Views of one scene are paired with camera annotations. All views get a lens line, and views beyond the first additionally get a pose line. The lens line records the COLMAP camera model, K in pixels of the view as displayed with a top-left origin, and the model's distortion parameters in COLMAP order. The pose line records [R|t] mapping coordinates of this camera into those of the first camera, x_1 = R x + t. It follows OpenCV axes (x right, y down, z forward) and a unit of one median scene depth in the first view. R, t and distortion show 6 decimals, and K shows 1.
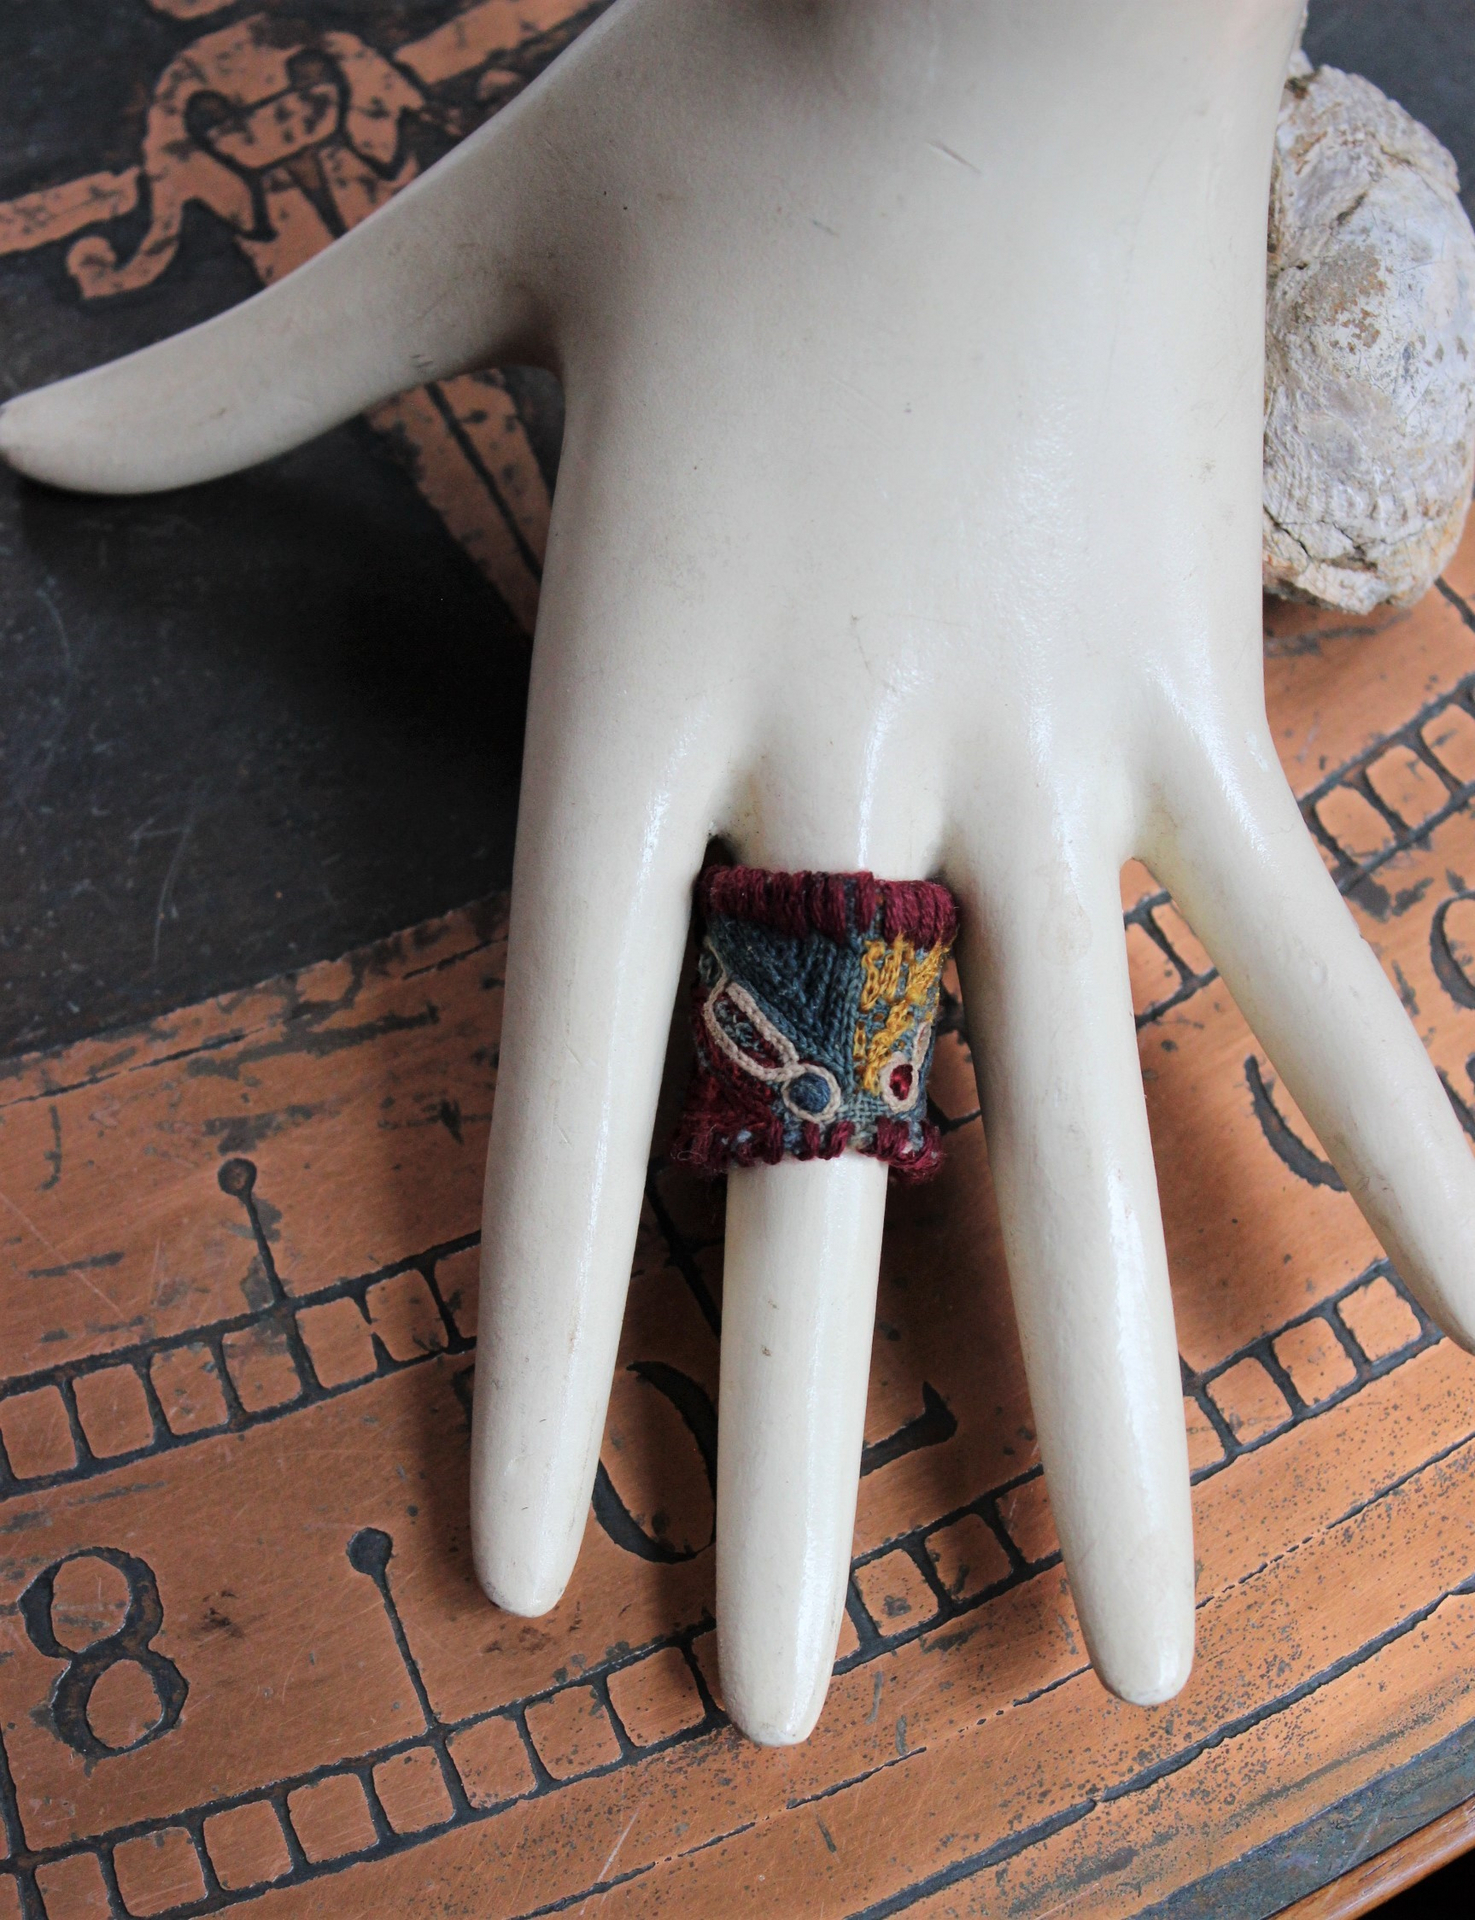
lens RADIAL K [[2452.3, 0, 744.3], [0, 2452.3, 969.5], [0, 0, 1]] dist [-0.035676, 0.000000]
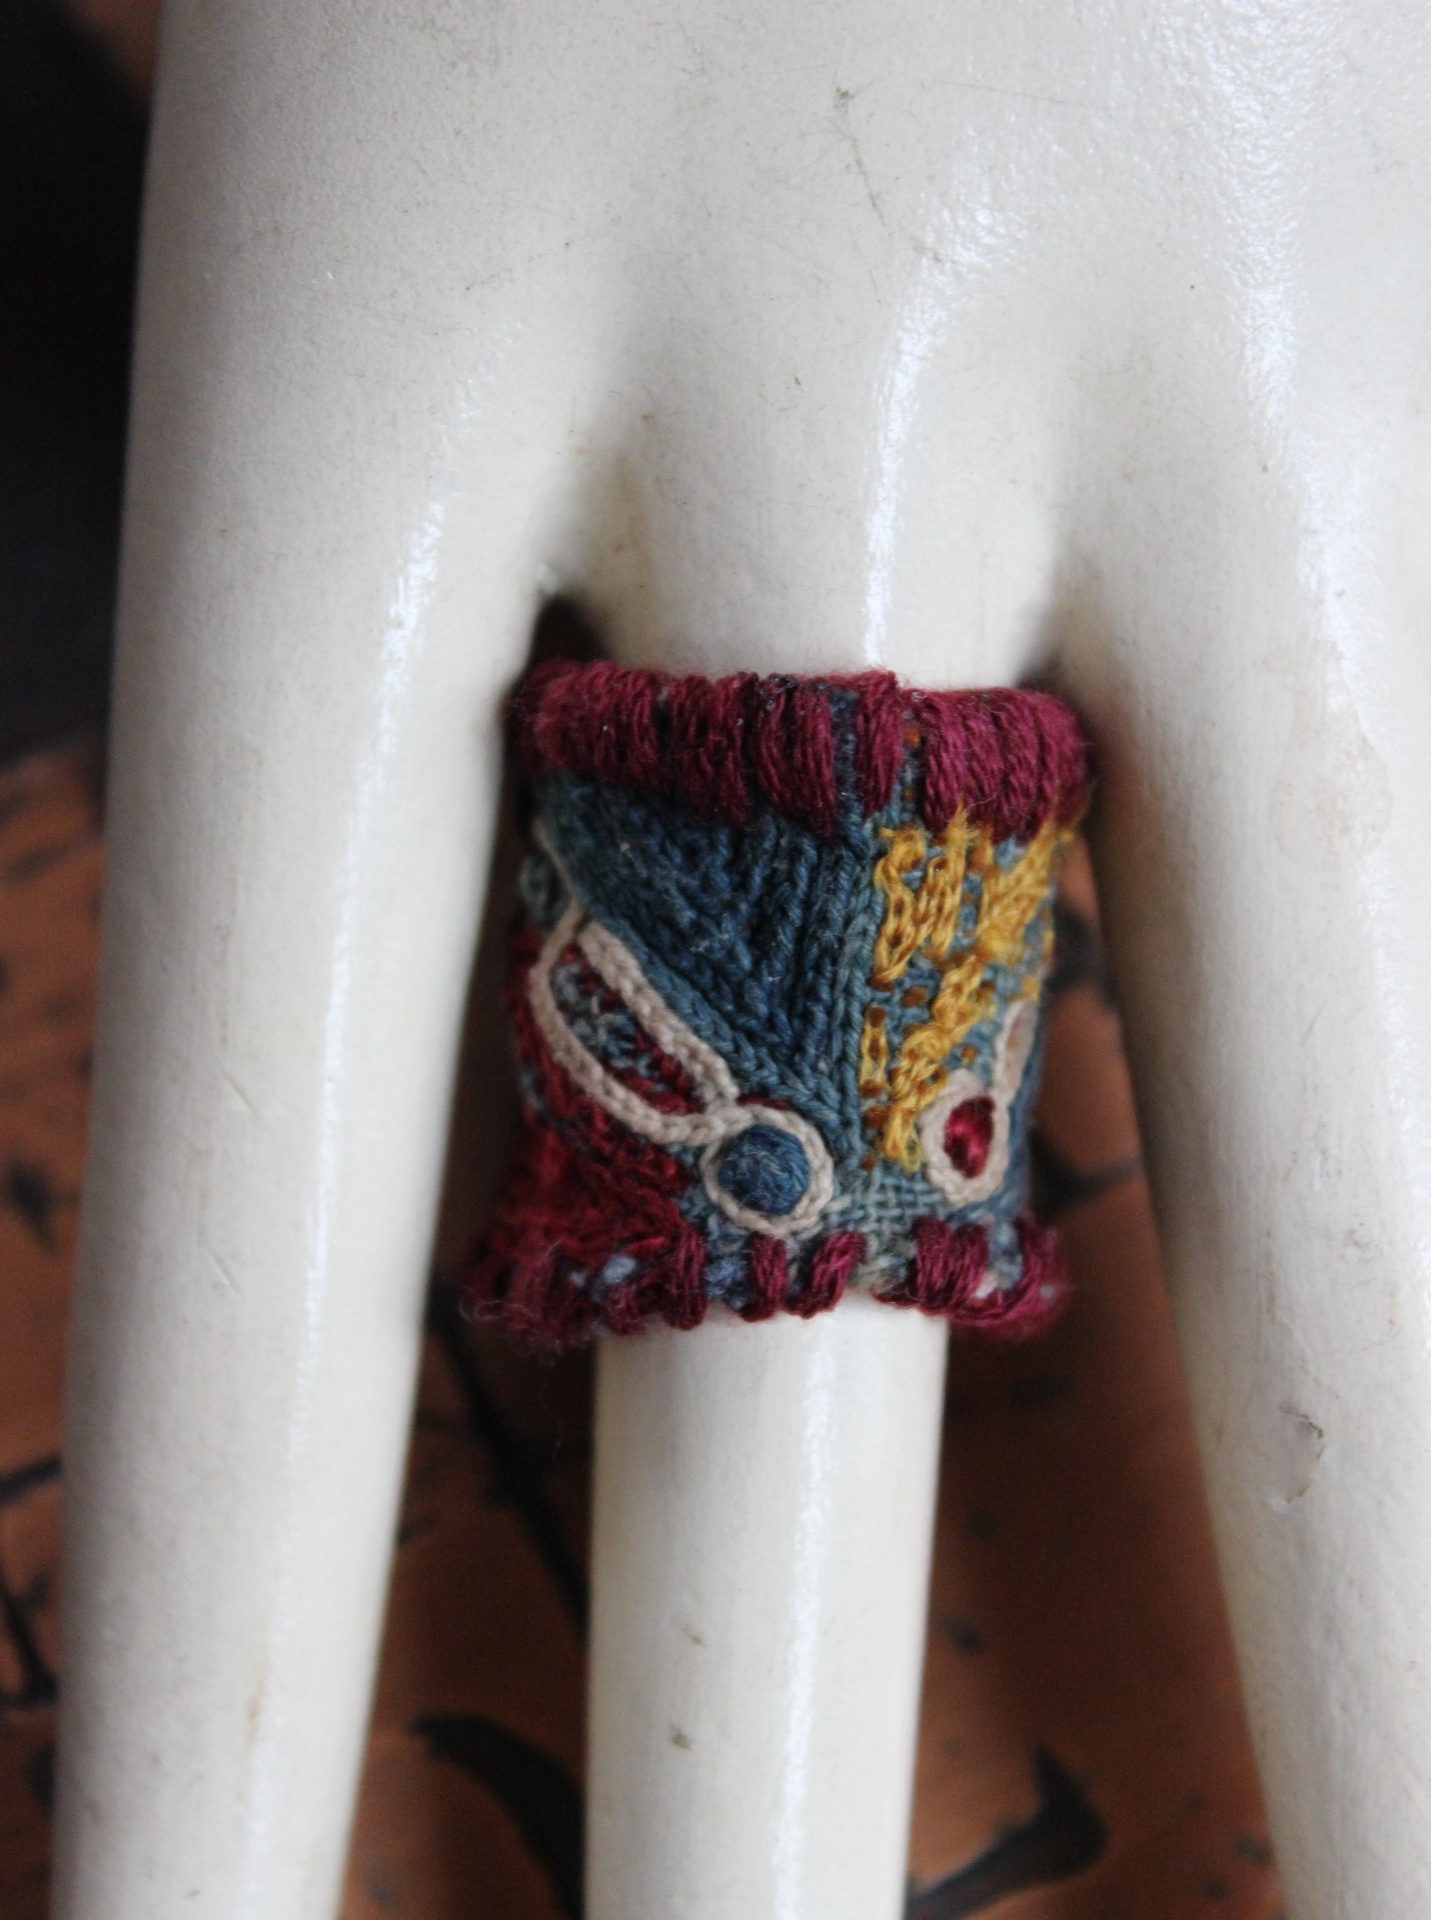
lens RADIAL K [[3804.2, 0, 710.4], [0, 3804.2, 950.3], [0, 0, 1]] dist [-0.003078, 0.000000]
pose [[0.999711, -0.019219, -0.014465, 0.027381], [0.019840, 0.998831, 0.044088, -0.020180], [0.013600, -0.044362, 0.998923, 0.305353]]
